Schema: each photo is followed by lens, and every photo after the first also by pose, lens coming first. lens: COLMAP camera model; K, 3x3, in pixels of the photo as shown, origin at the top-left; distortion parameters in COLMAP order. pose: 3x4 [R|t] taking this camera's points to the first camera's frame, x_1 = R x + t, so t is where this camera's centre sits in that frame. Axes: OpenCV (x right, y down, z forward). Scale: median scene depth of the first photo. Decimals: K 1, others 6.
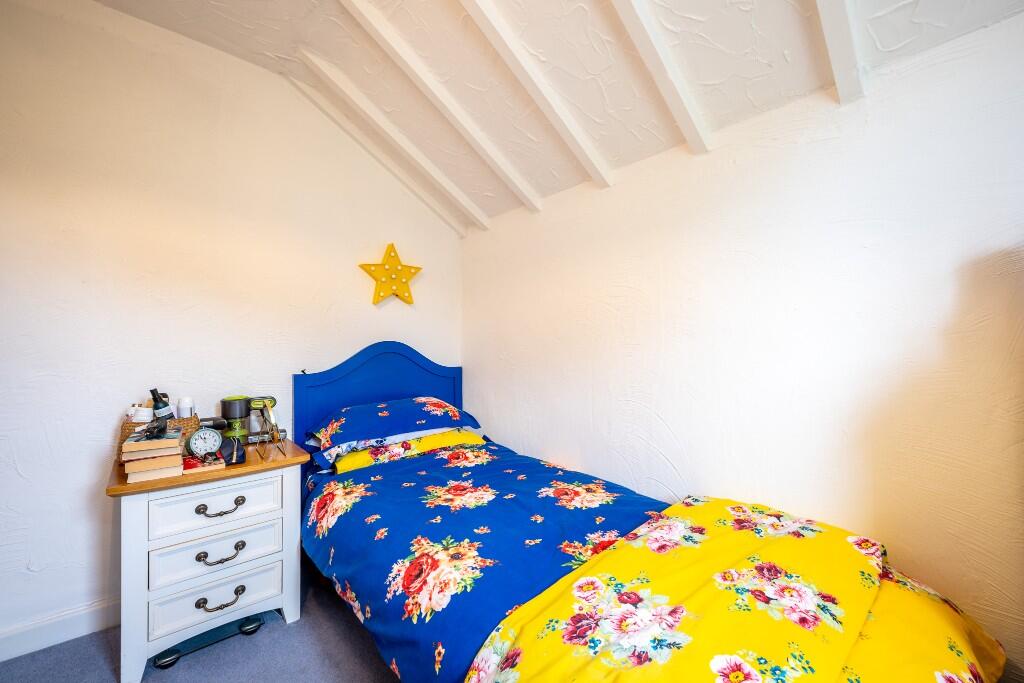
lens RADIAL K [[403.7, 0, 512.0], [0, 403.7, 341.5], [0, 0, 1]] dist [-0.000535, -0.000077]
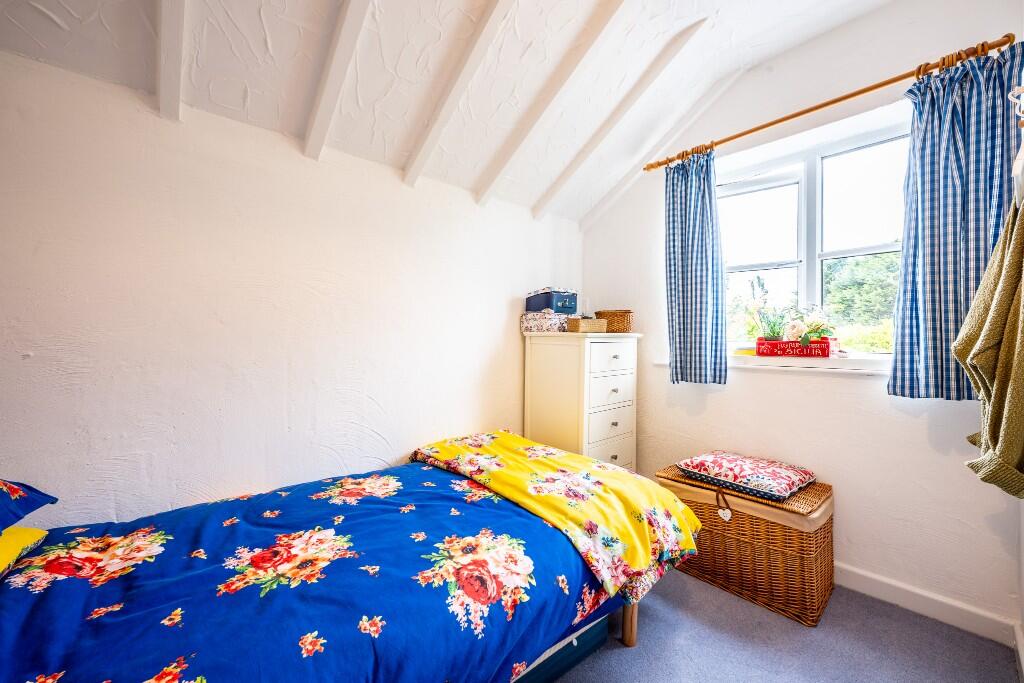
lens RADIAL K [[403.7, 0, 512.0], [0, 403.7, 341.5], [0, 0, 1]] dist [-0.000535, -0.000077]
pose [[-0.006777, 0.002275, 0.999974, -0.961213], [-0.008247, 0.999963, -0.002331, 0.041190], [-0.999943, -0.008262, -0.006758, 0.806759]]
